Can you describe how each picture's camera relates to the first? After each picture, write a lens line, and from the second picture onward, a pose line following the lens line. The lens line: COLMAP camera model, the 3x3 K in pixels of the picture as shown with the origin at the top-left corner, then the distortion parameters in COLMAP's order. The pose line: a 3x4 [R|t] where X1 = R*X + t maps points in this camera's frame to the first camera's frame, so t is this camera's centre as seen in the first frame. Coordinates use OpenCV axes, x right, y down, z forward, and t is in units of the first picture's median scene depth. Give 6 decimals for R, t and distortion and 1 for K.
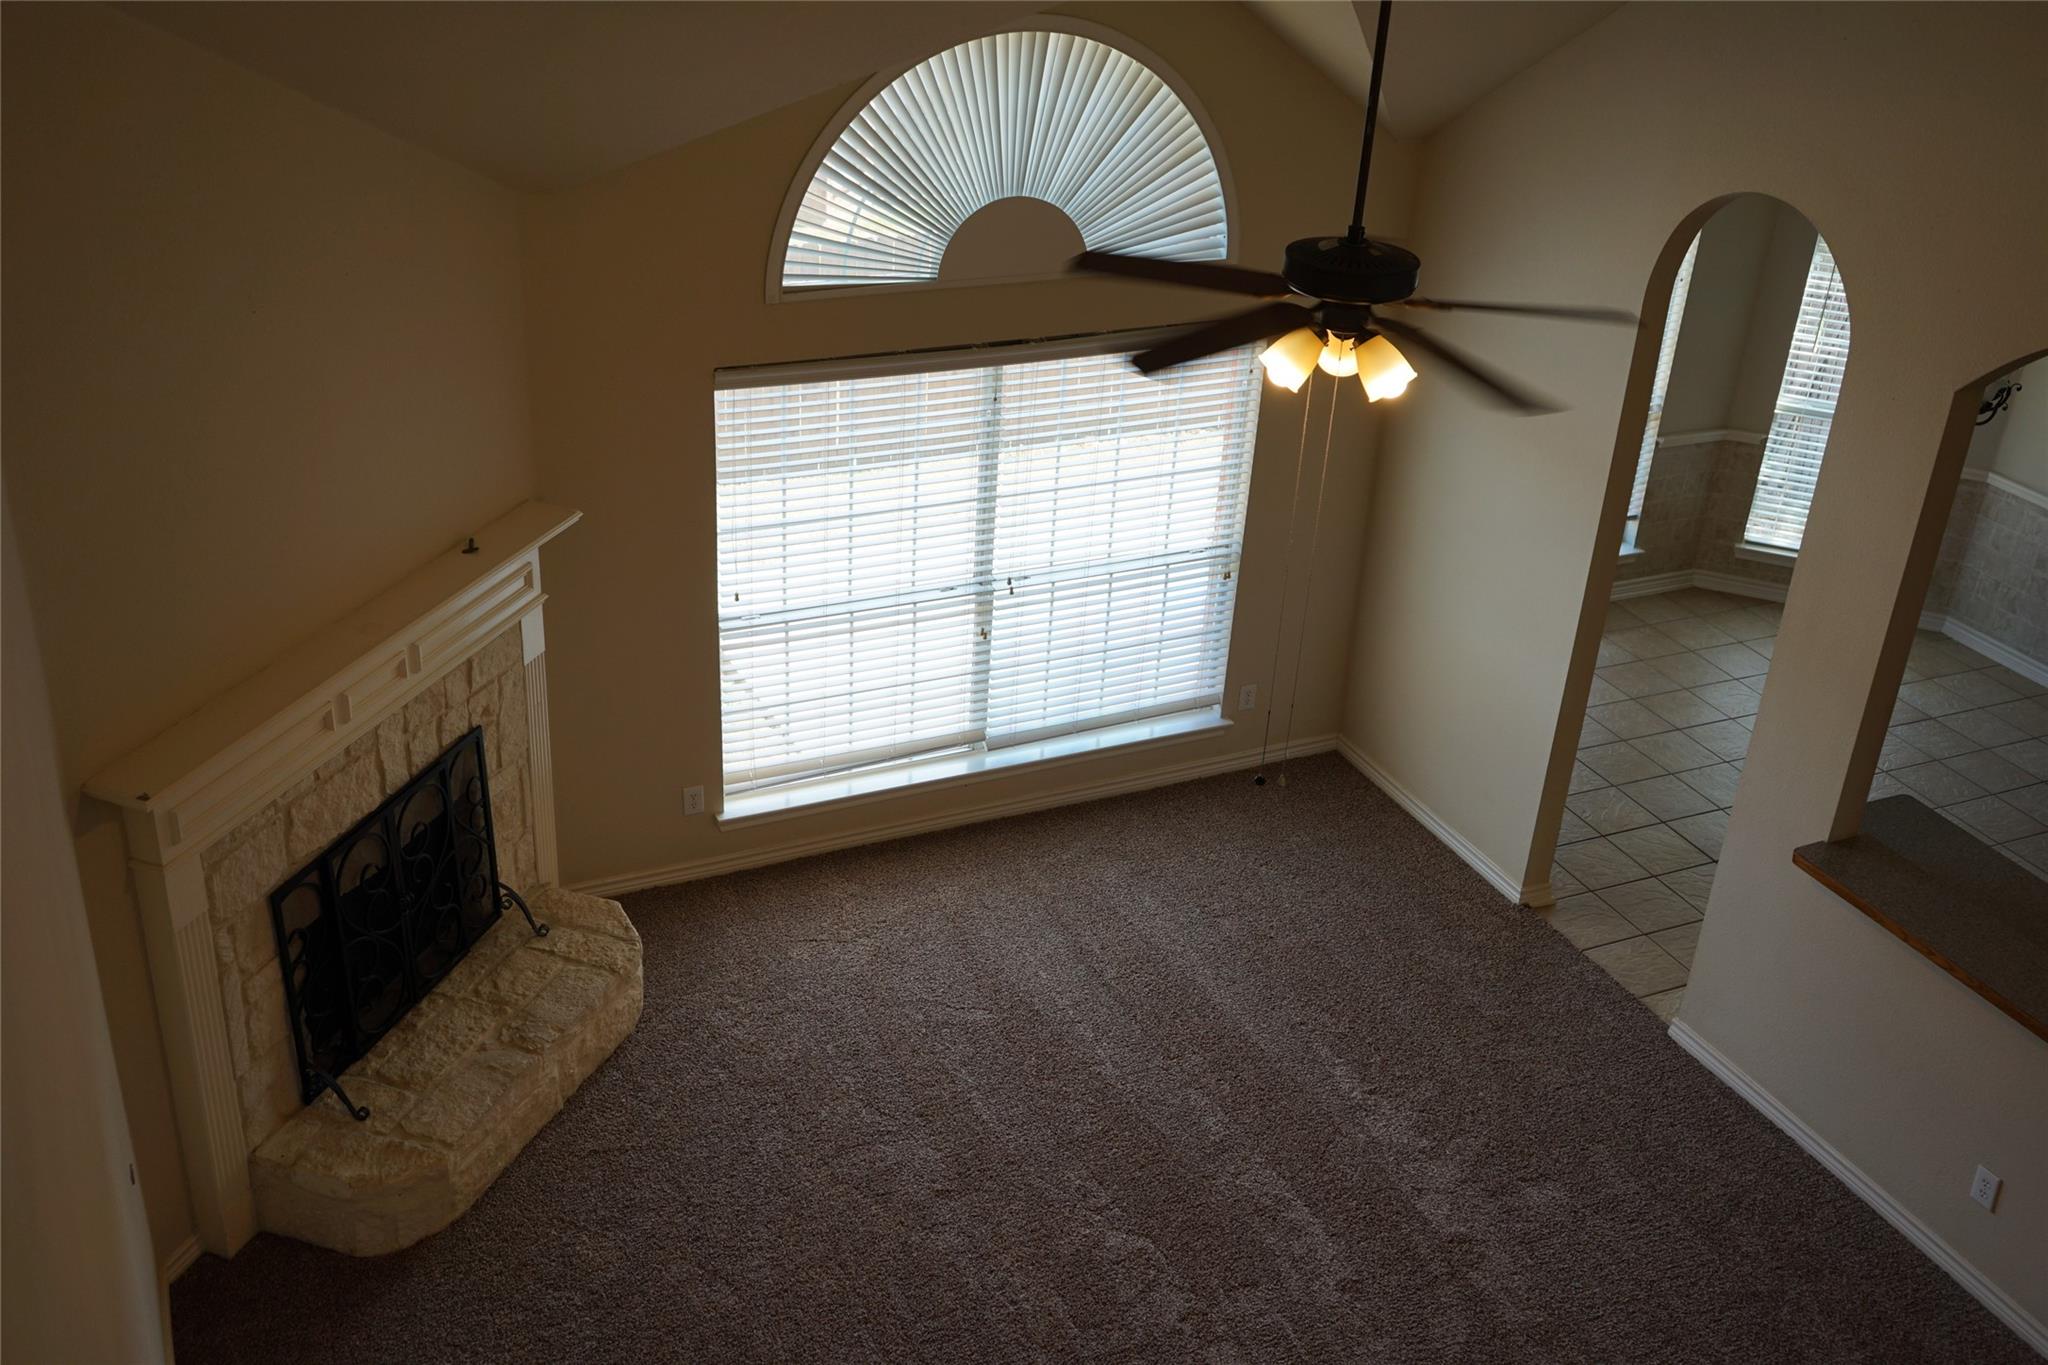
lens RADIAL K [[1990.9, 0, 1035.4], [0, 1990.9, 659.7], [0, 0, 1]] dist [-0.033843, 0.000000]
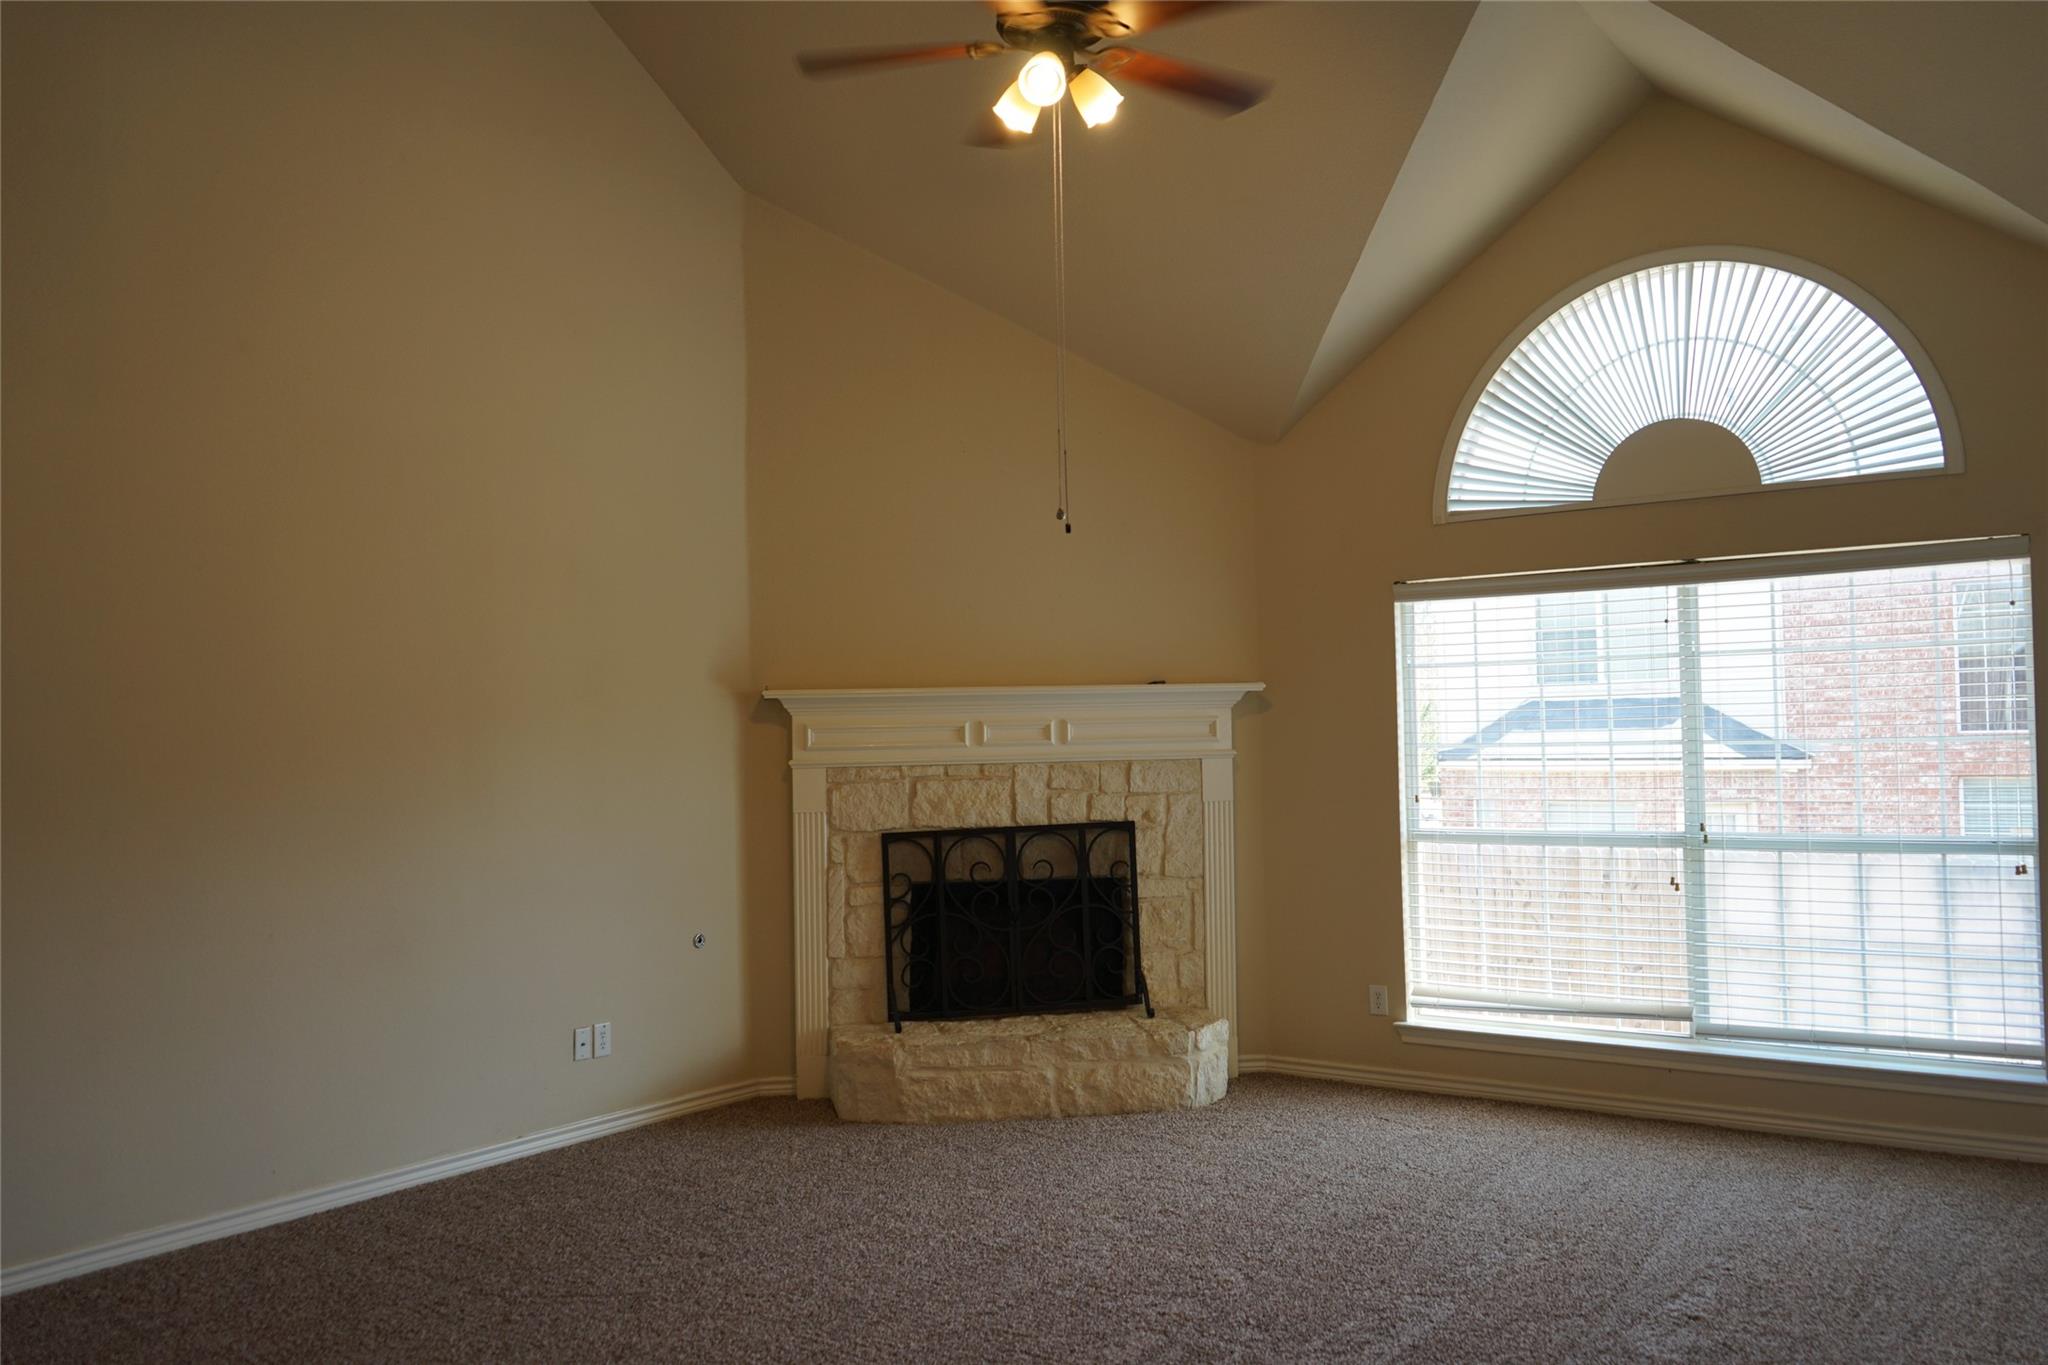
lens RADIAL K [[1646.9, 0, 1021.9], [0, 1646.9, 682.5], [0, 0, 1]] dist [-0.005538, -0.004833]
pose [[0.484310, -0.087312, -0.870529, 0.596311], [-0.356807, 0.888790, -0.287649, 0.275907], [0.798832, 0.449922, 0.399296, 0.465664]]
